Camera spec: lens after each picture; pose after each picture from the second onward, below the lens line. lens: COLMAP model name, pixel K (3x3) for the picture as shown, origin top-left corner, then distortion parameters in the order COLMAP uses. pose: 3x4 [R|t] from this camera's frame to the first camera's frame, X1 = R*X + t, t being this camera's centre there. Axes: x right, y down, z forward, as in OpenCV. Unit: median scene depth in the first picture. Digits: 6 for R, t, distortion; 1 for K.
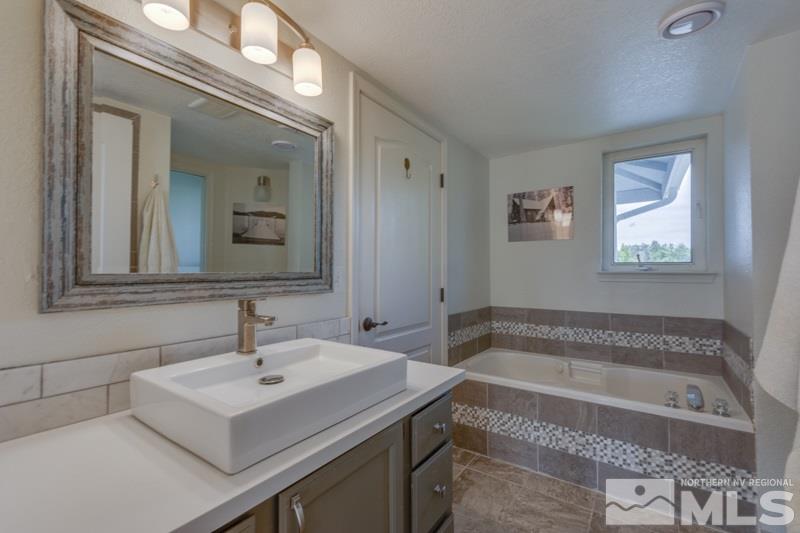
lens RADIAL K [[343.8, 0, 399.6], [0, 343.8, 267.7], [0, 0, 1]] dist [-0.005421, 0.001338]
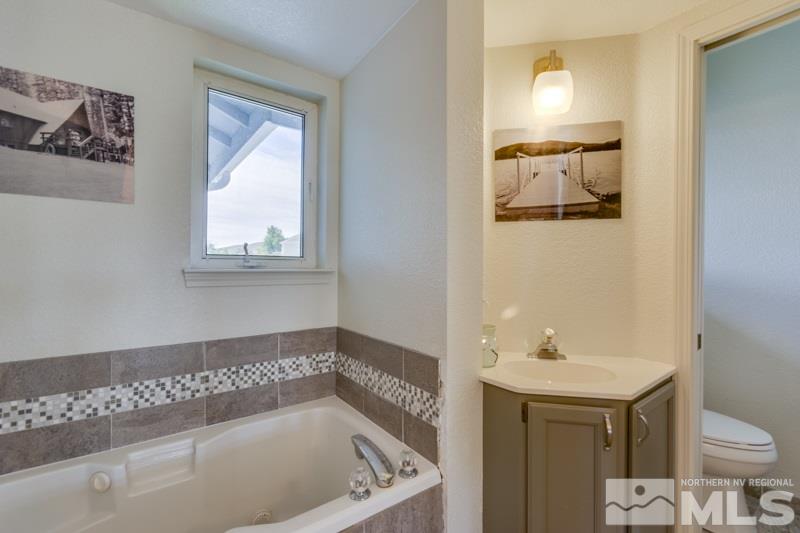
lens RADIAL K [[343.8, 0, 398.0], [0, 343.8, 265.1], [0, 0, 1]] dist [-0.005421, 0.001338]
pose [[0.301388, 0.001147, 0.953501, 0.168764], [-0.017678, 0.999834, 0.004385, -0.004936], [-0.953338, -0.018177, 0.301358, 0.548910]]
